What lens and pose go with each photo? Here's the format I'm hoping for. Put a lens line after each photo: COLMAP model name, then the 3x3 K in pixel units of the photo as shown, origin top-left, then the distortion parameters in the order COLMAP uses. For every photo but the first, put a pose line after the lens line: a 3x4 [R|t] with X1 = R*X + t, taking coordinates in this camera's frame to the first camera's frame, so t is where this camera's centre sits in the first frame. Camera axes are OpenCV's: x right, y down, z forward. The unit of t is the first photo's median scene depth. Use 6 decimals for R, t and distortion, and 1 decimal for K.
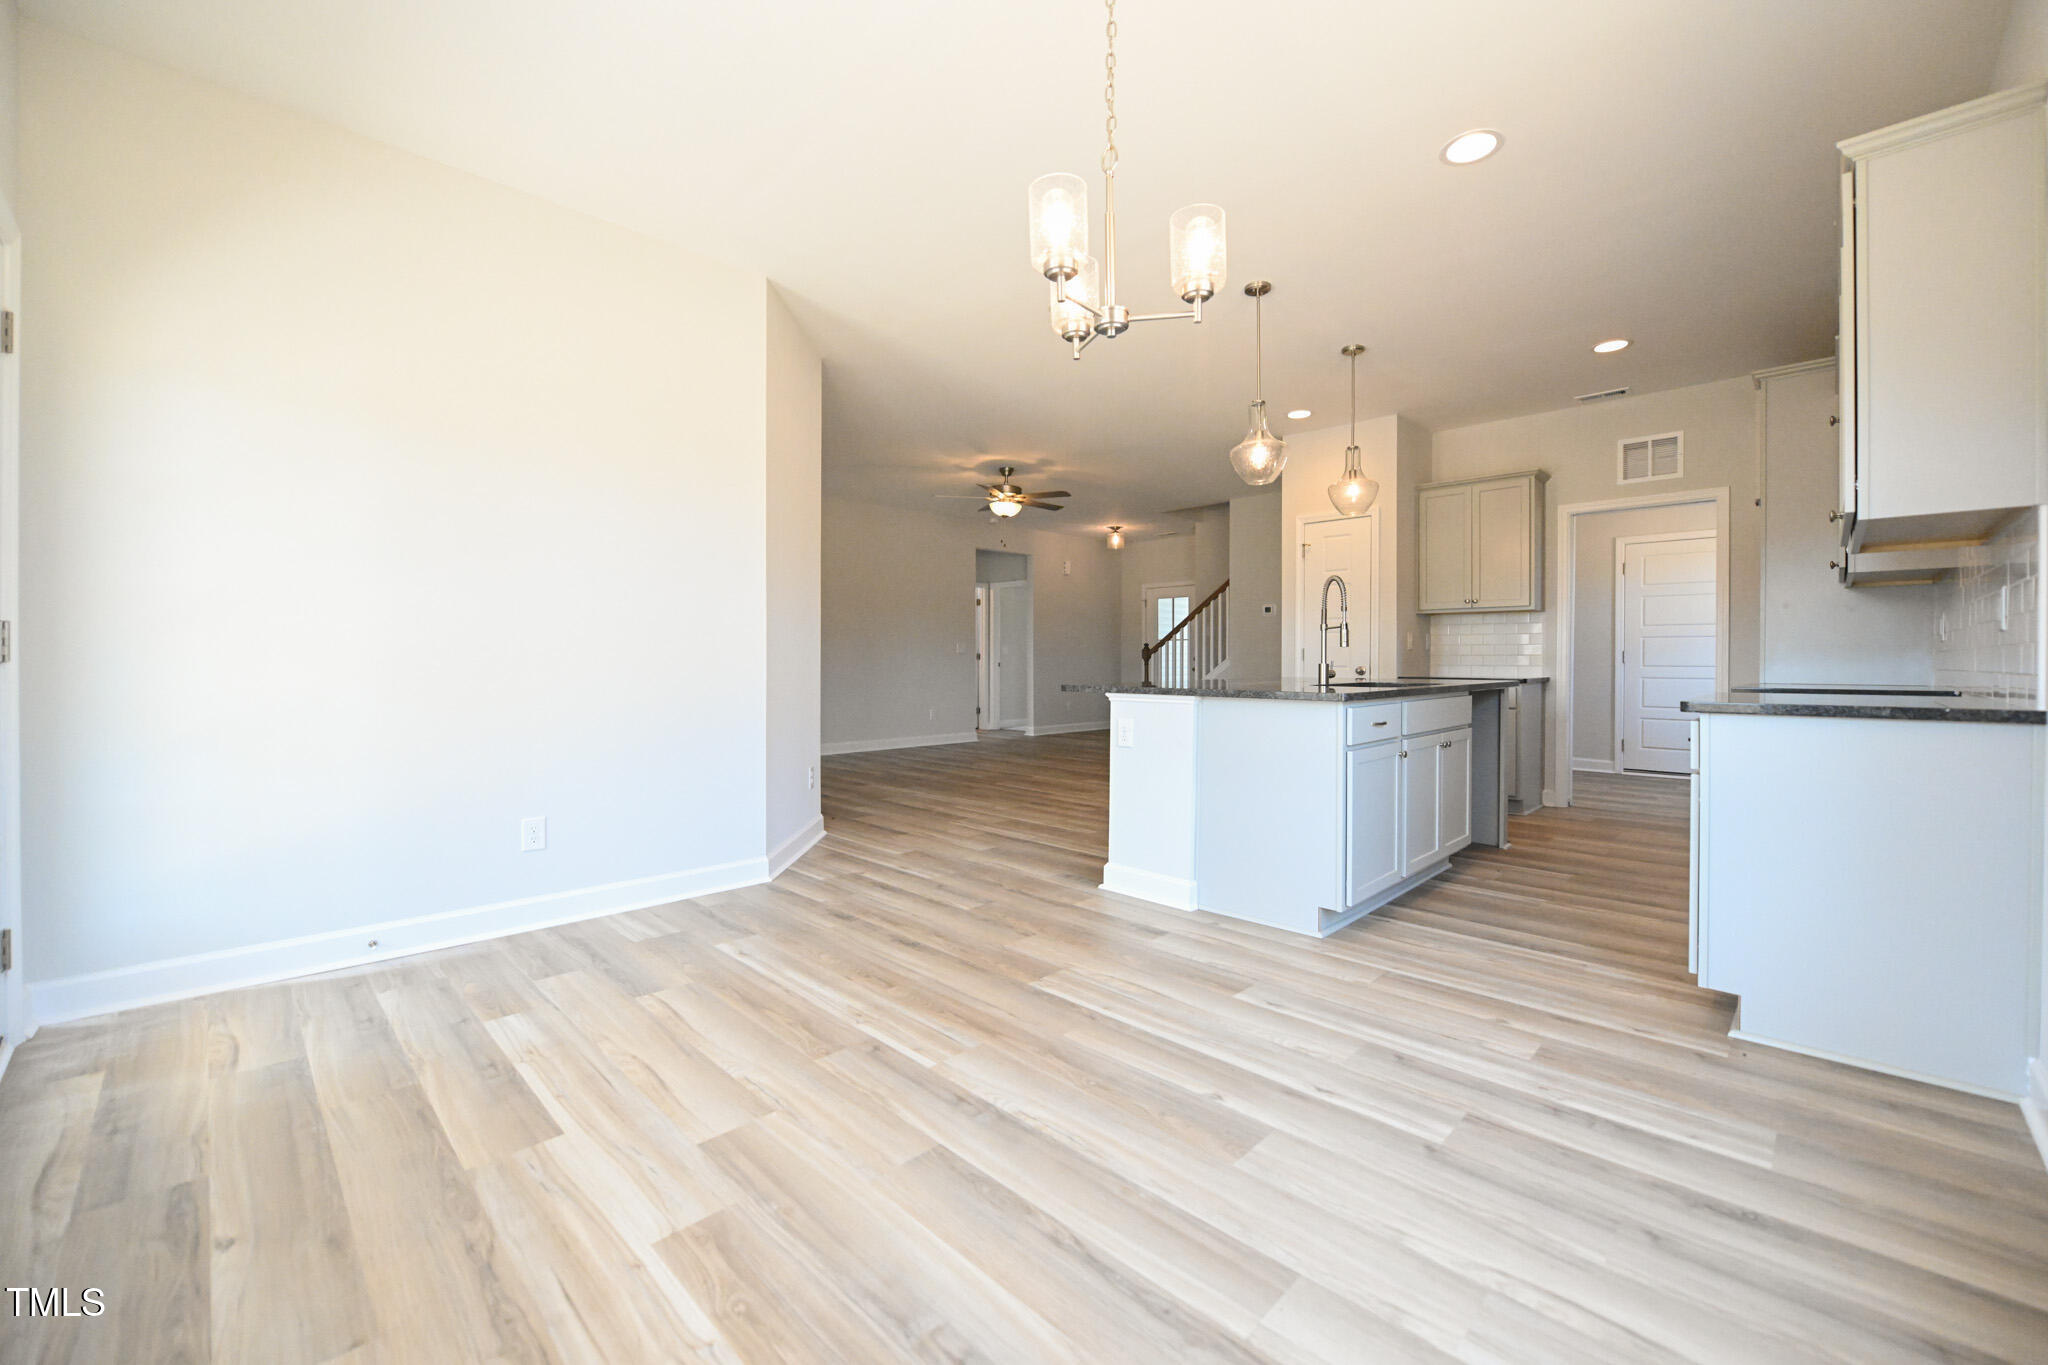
lens RADIAL K [[809.6, 0, 1022.6], [0, 809.6, 662.4], [0, 0, 1]] dist [-0.006078, -0.000567]
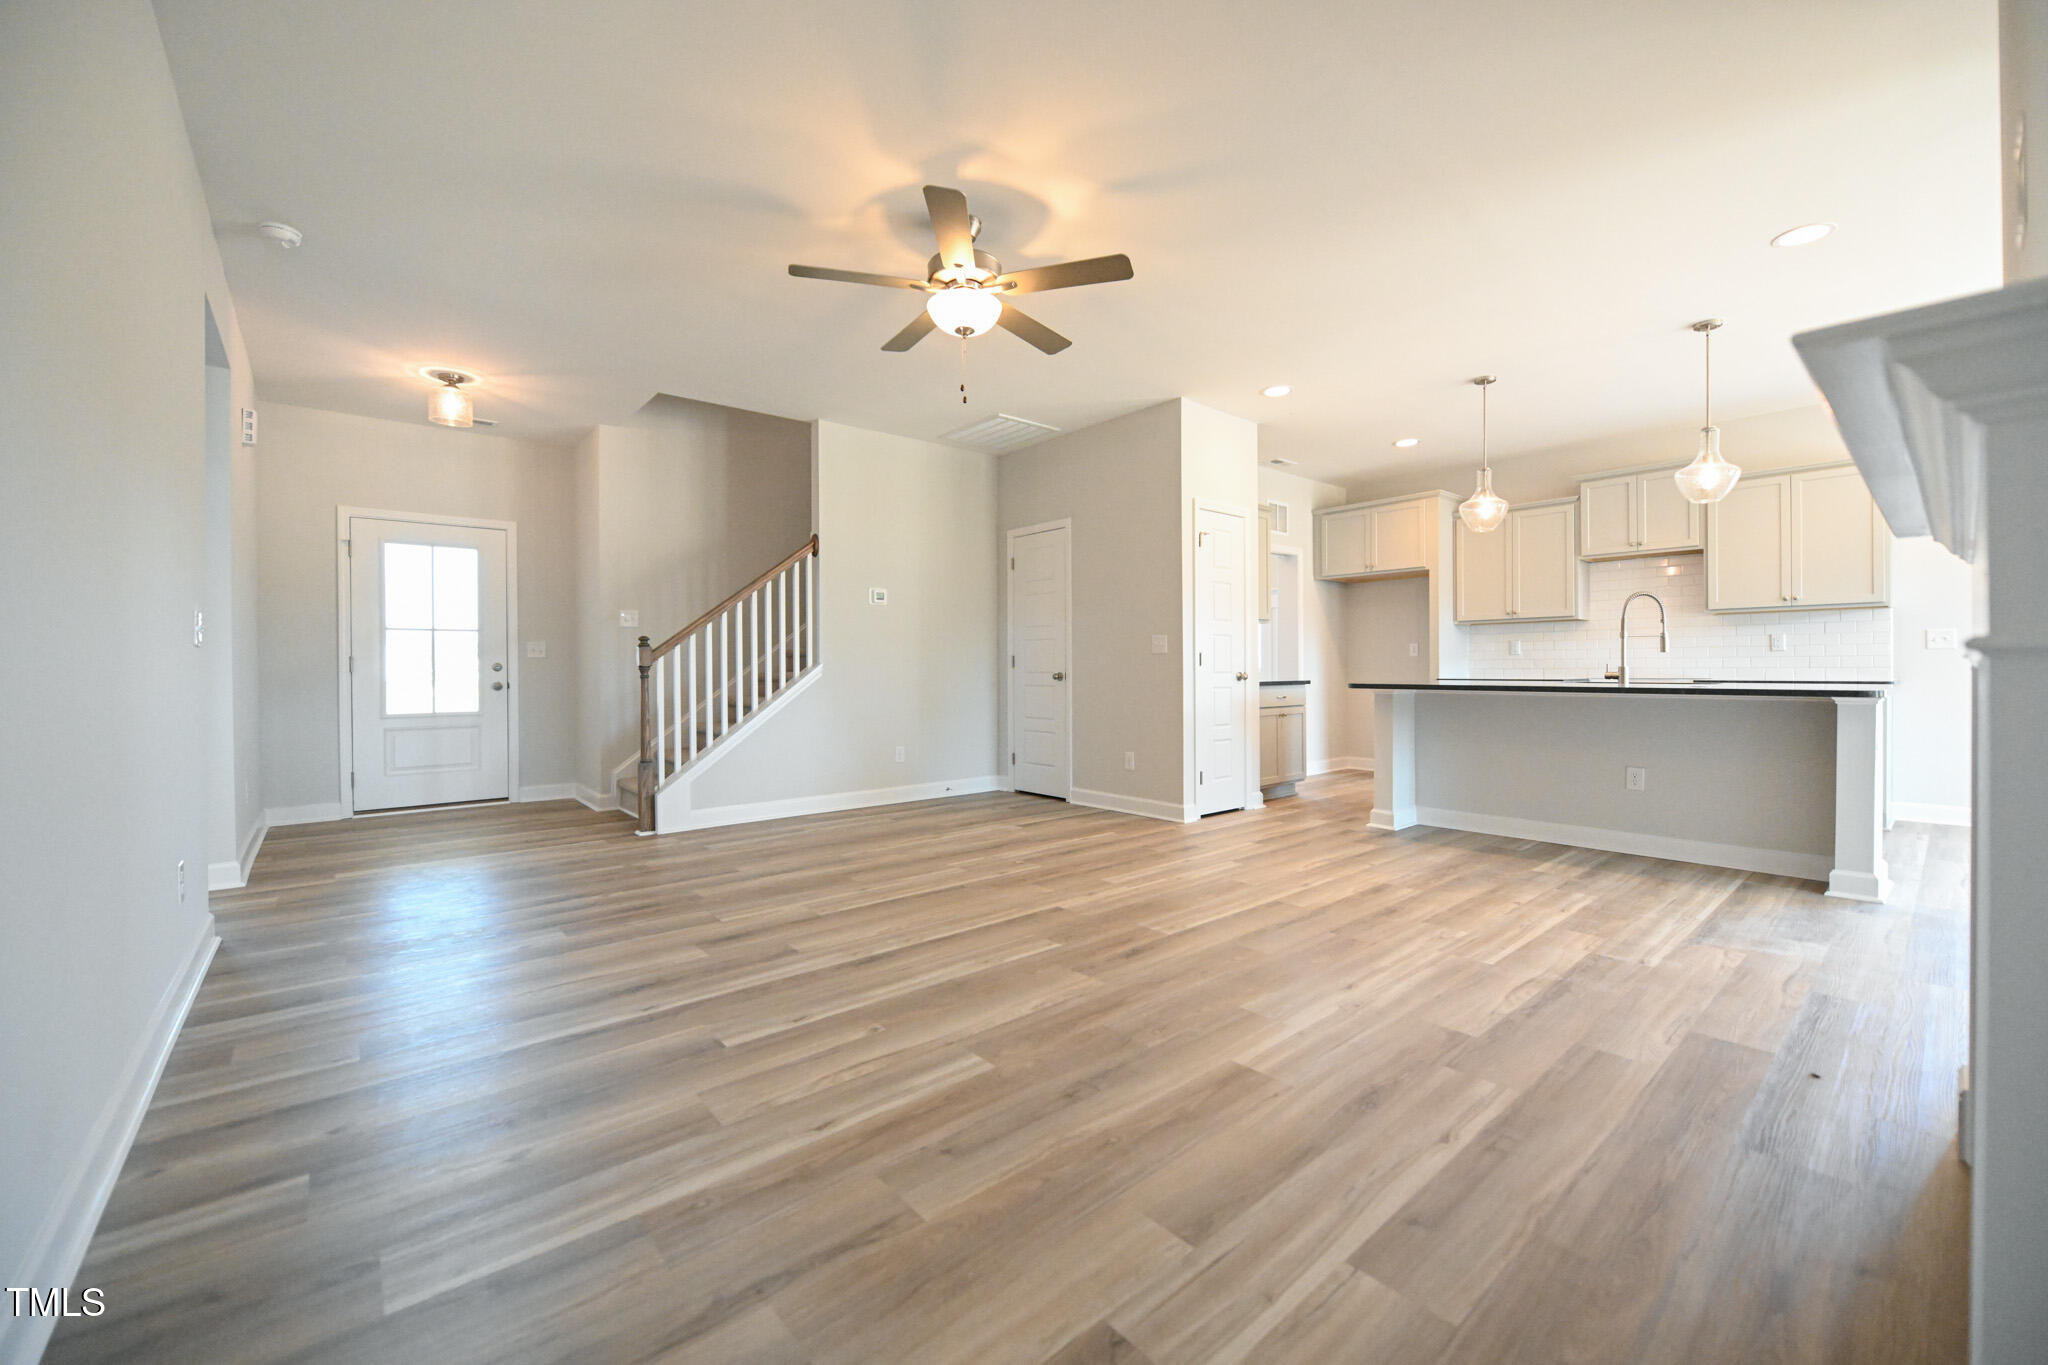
lens RADIAL K [[809.6, 0, 1022.4], [0, 809.6, 670.9], [0, 0, 1]] dist [-0.006078, -0.000567]
pose [[0.081673, -0.005840, 0.996642, -0.585502], [0.008584, 0.999950, 0.005156, -0.003764], [-0.996622, 0.008134, 0.081719, 1.222771]]
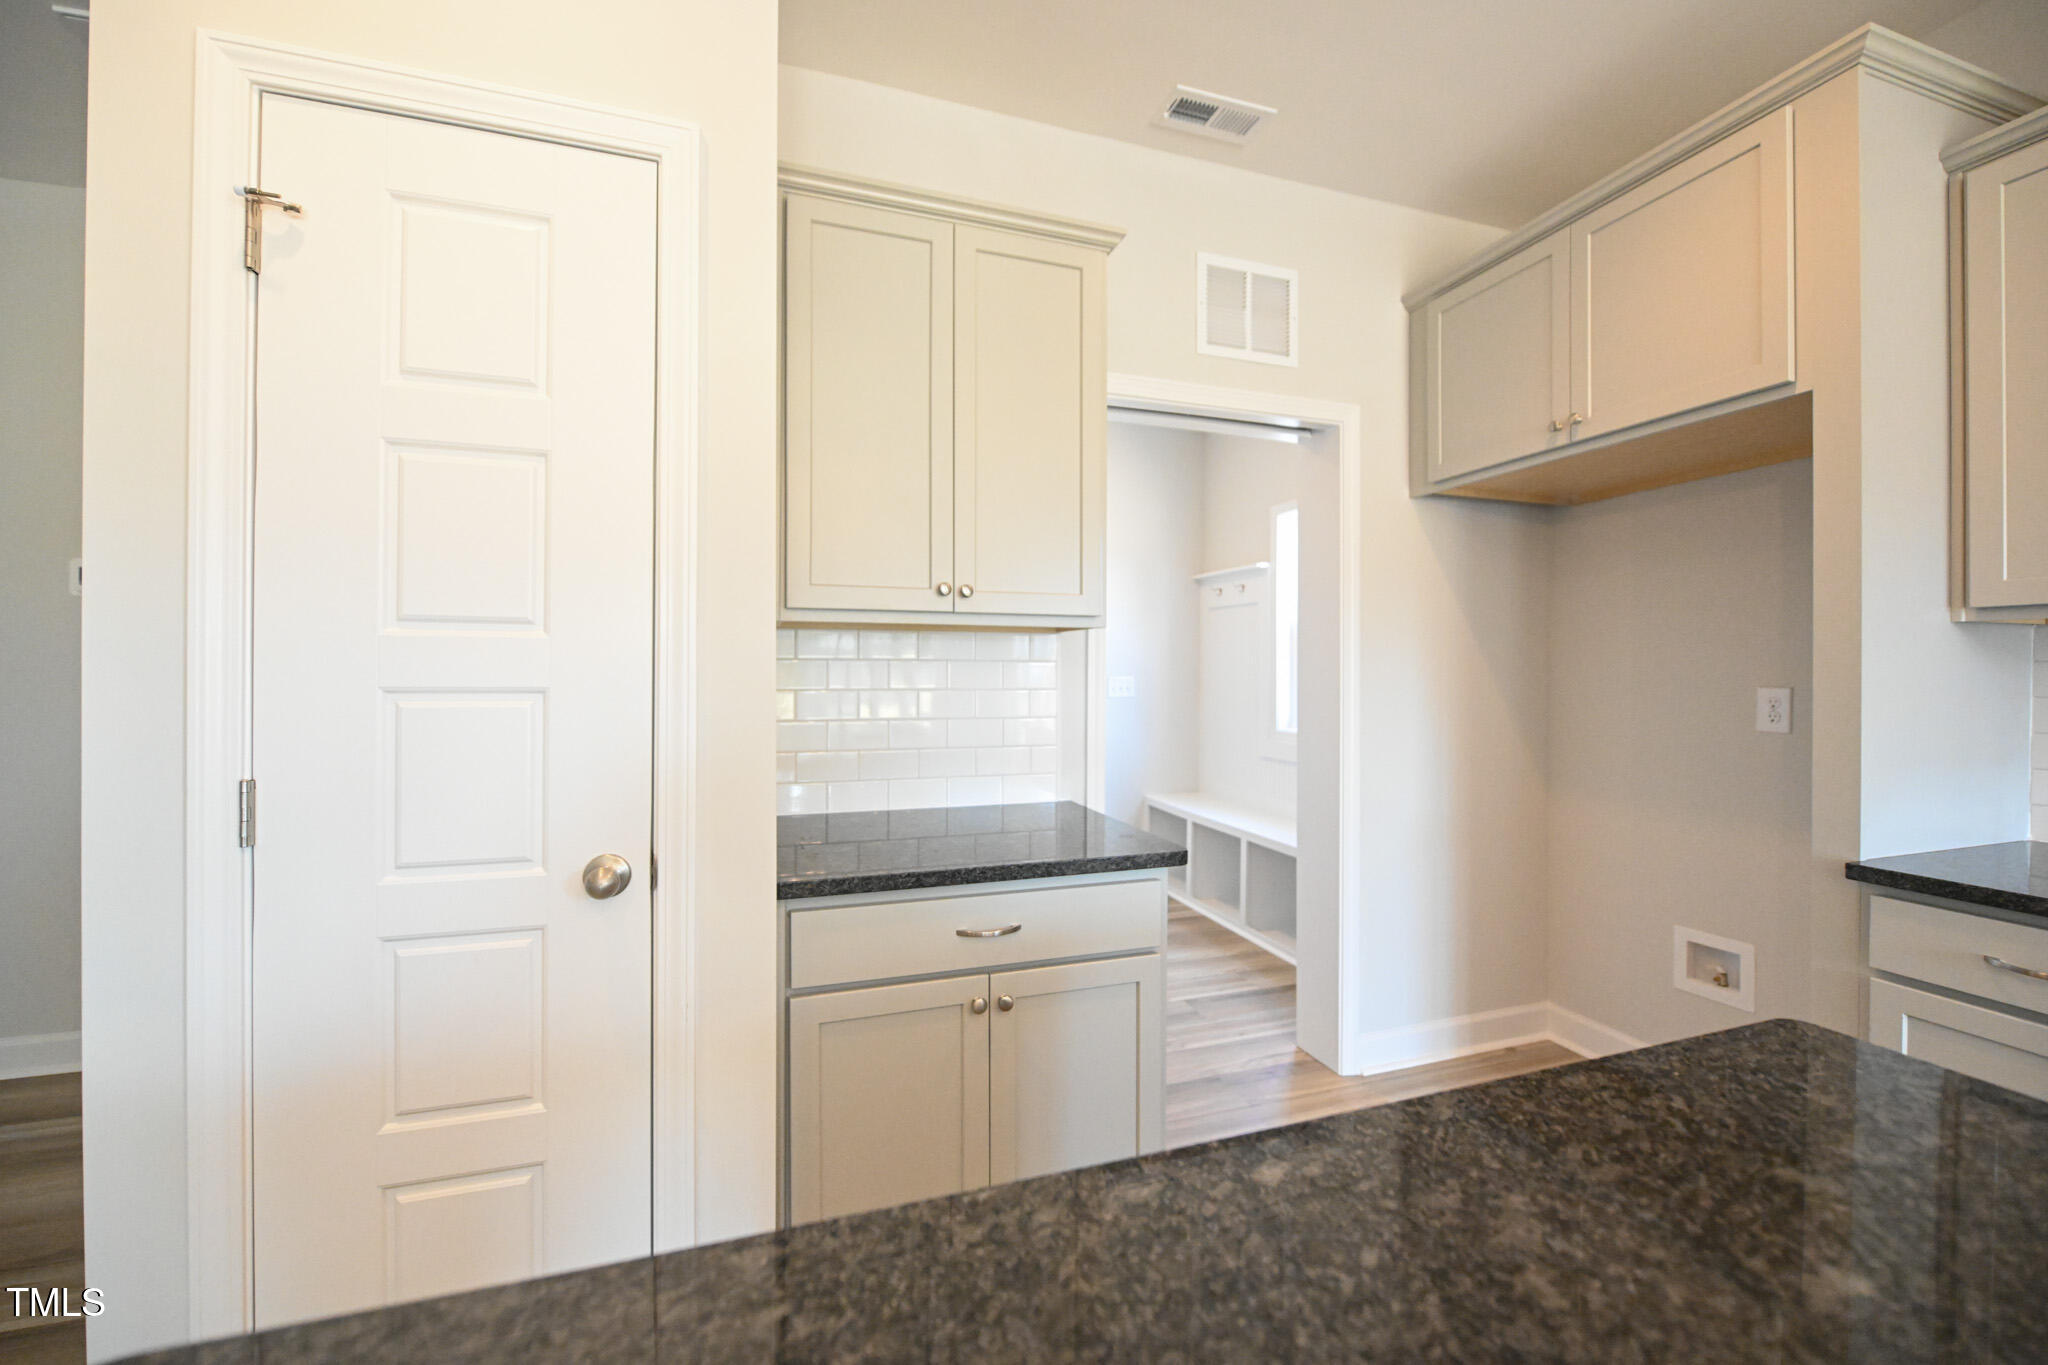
lens RADIAL K [[809.6, 0, 1032.3], [0, 809.6, 668.0], [0, 0, 1]] dist [-0.006078, -0.000567]
pose [[0.443820, 0.004738, 0.896103, 0.288866], [0.000489, 0.999985, -0.005529, -0.044527], [-0.896116, 0.002892, 0.443811, 0.836147]]
